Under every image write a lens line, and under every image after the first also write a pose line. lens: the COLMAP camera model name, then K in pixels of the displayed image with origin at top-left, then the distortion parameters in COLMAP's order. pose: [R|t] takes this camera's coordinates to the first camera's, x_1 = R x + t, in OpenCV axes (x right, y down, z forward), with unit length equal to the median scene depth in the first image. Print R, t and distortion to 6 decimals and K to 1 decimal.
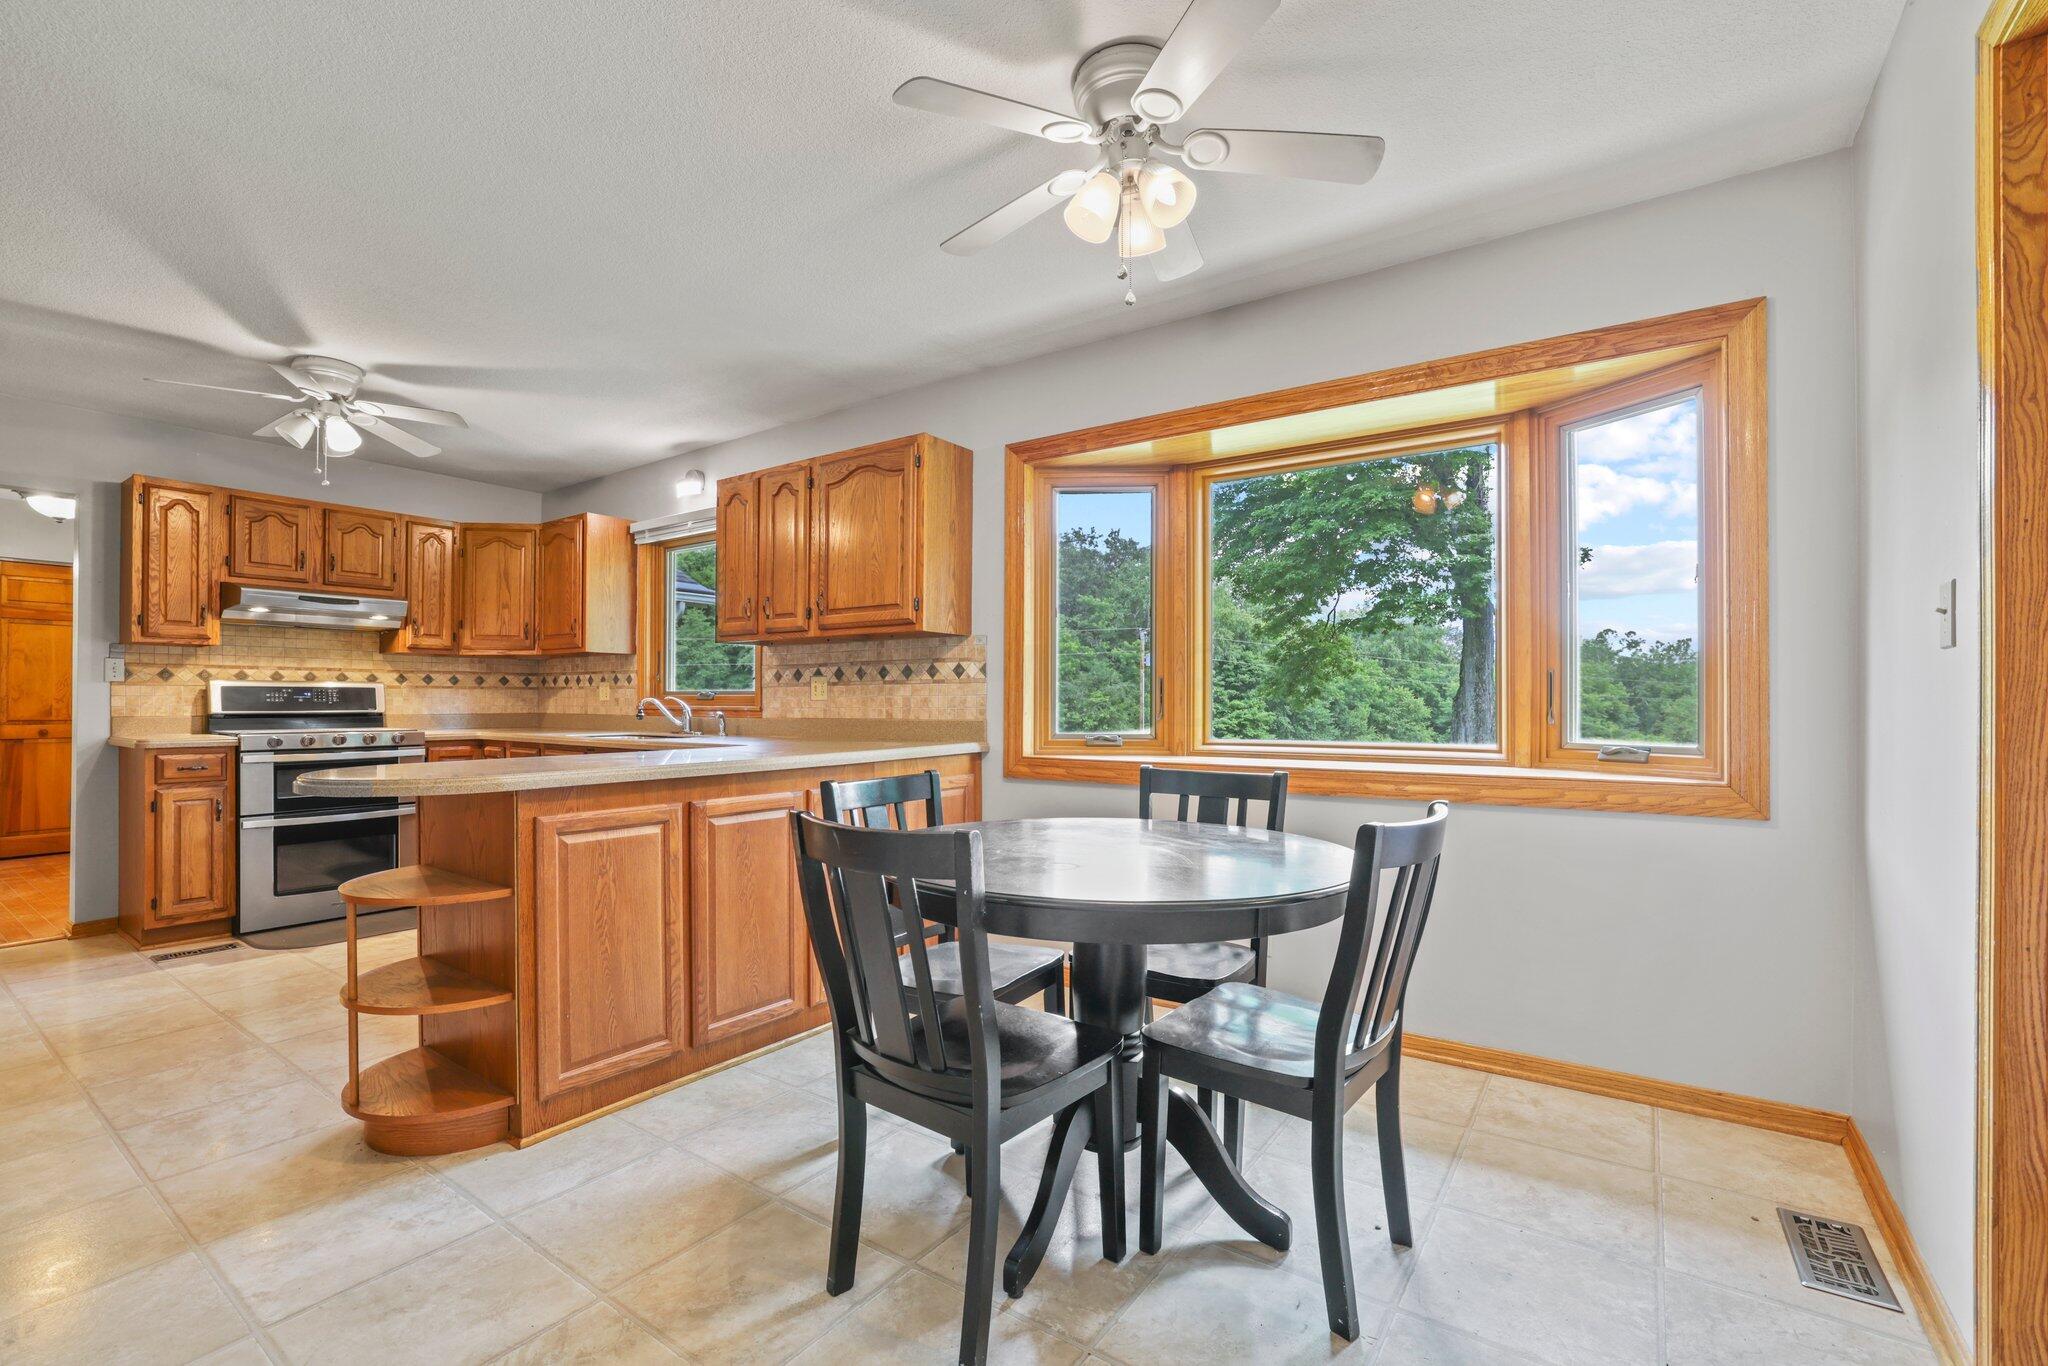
lens RADIAL K [[896.4, 0, 970.6], [0, 896.4, 705.5], [0, 0, 1]] dist [-0.001658, -0.000090]
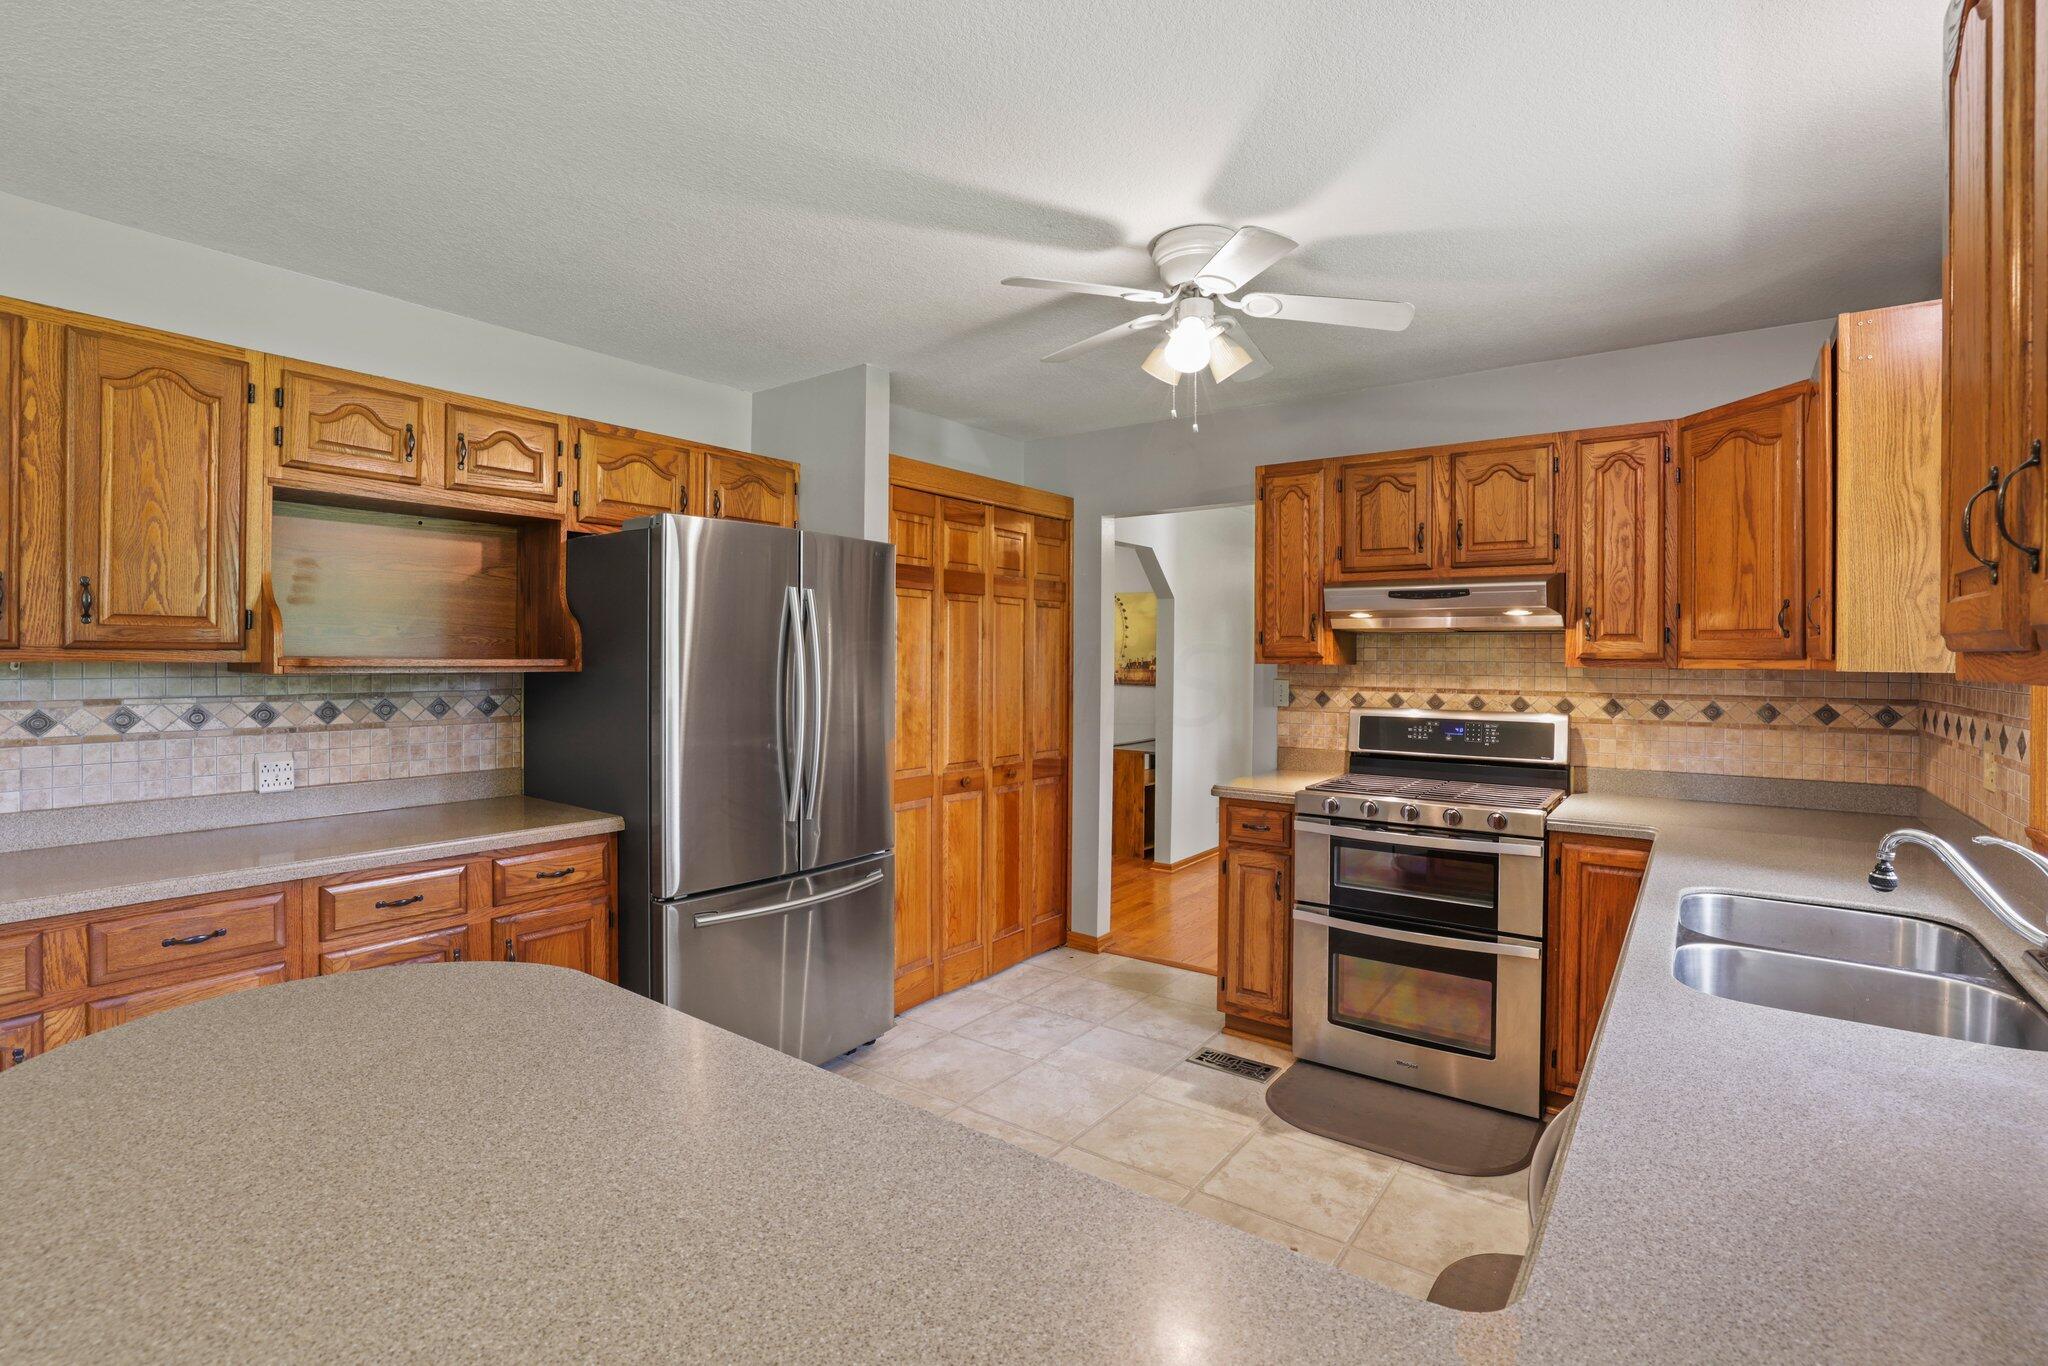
lens RADIAL K [[939.5, 0, 1021.3], [0, 939.5, 664.2], [0, 0, 1]] dist [-0.048341, 0.016024]
pose [[0.047450, 0.003937, -0.998866, -0.049785], [-0.010955, 0.999934, 0.003421, -0.061682], [0.998814, 0.010780, 0.047490, 0.634669]]
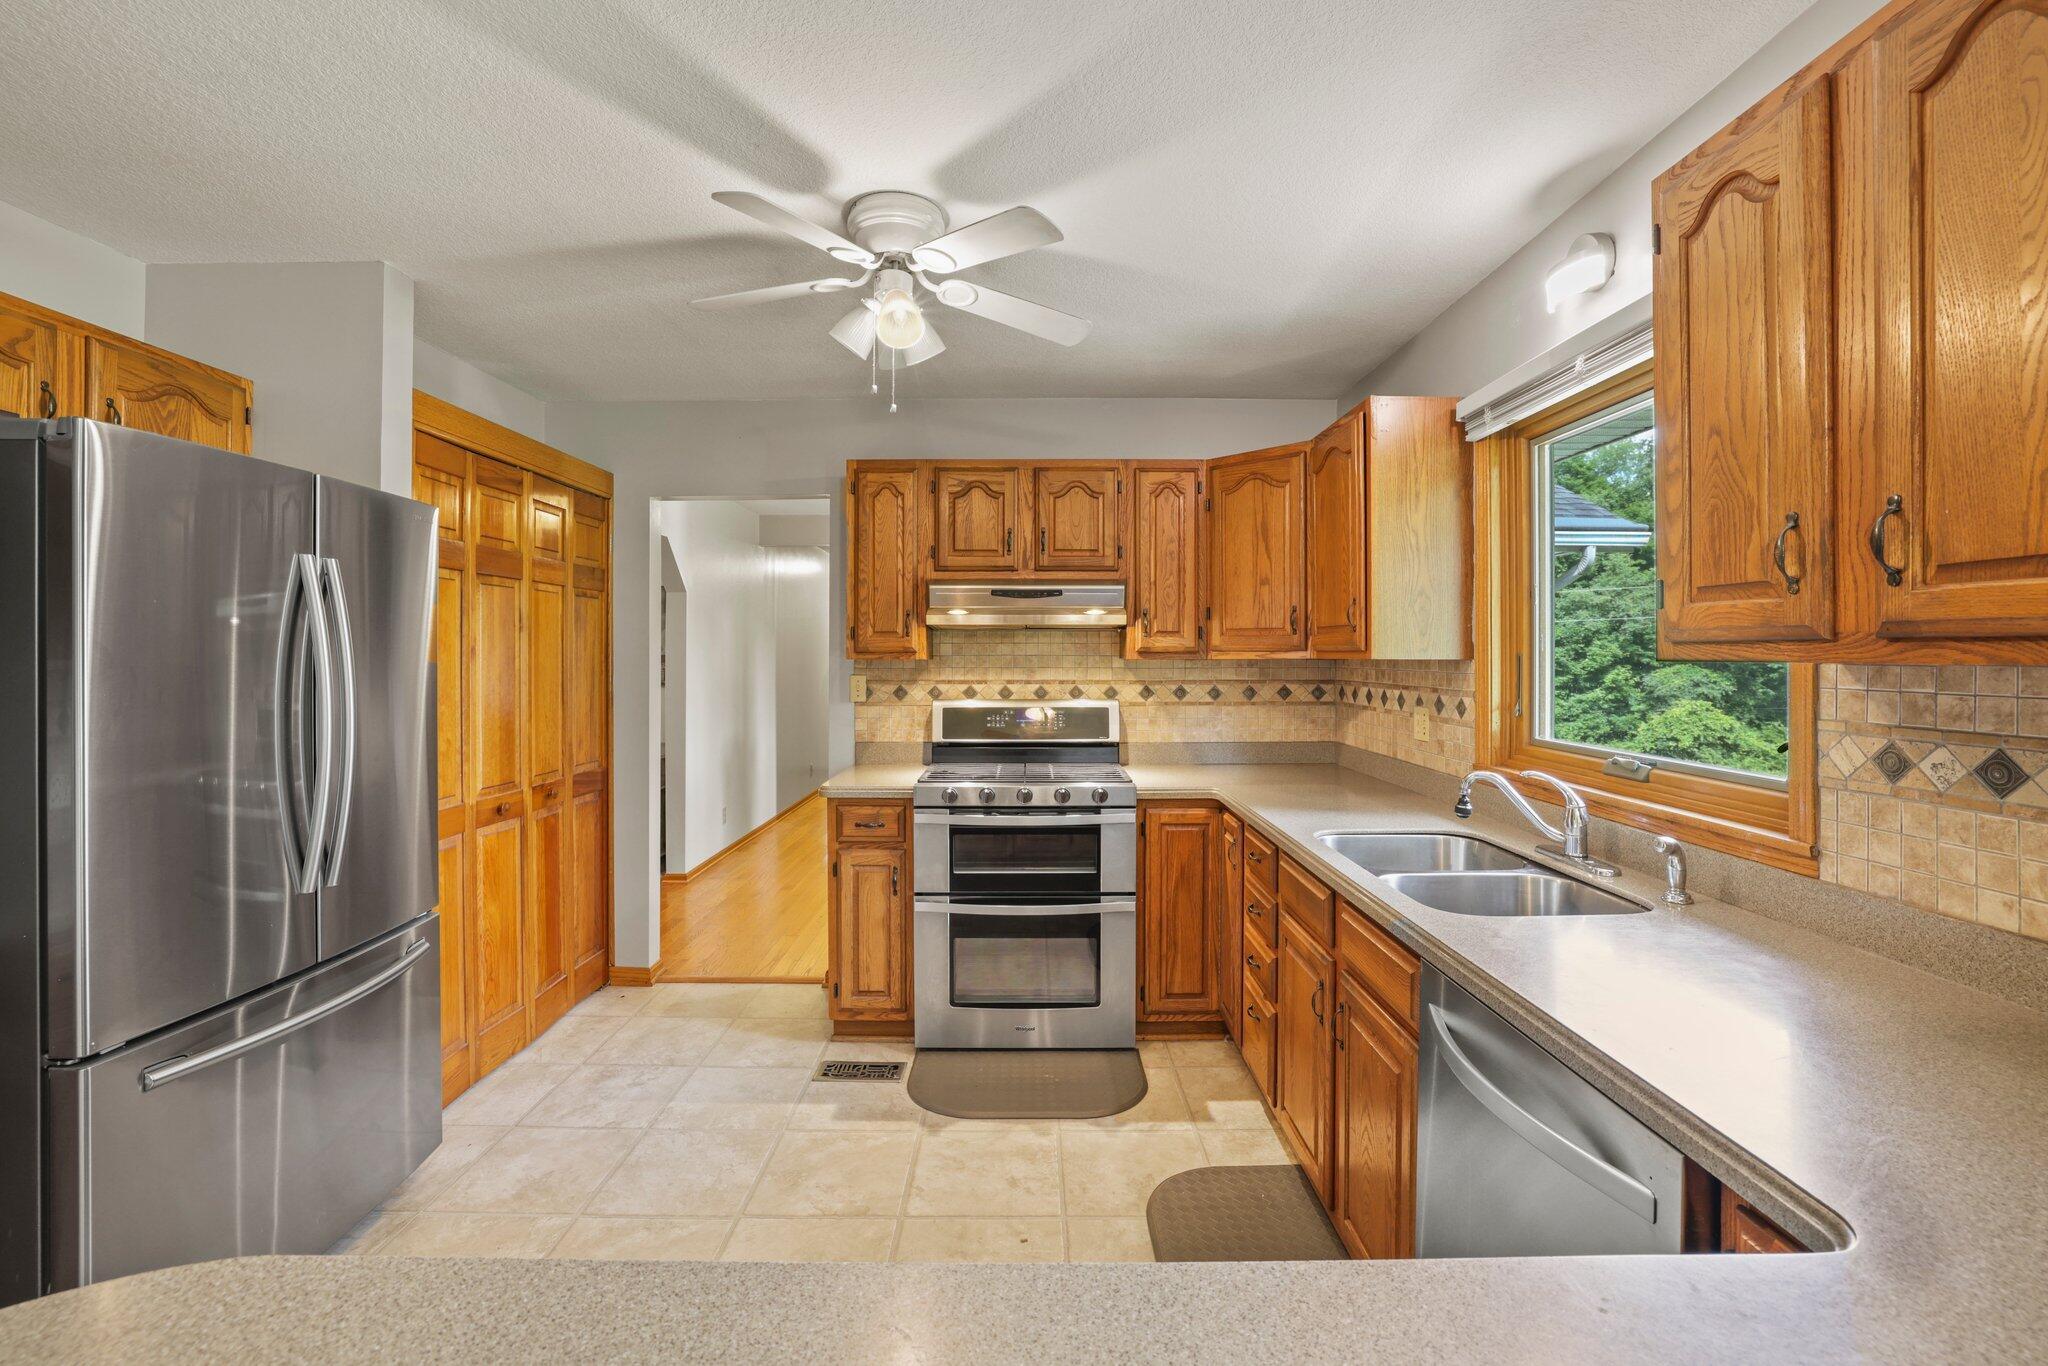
lens RADIAL K [[895.7, 0, 1032.5], [0, 895.7, 654.3], [0, 0, 1]] dist [-0.051905, 0.019353]
pose [[0.630708, -0.006151, -0.775996, -0.151724], [0.000133, 0.999969, -0.007818, -0.059854], [0.776020, 0.004827, 0.630690, 0.523687]]
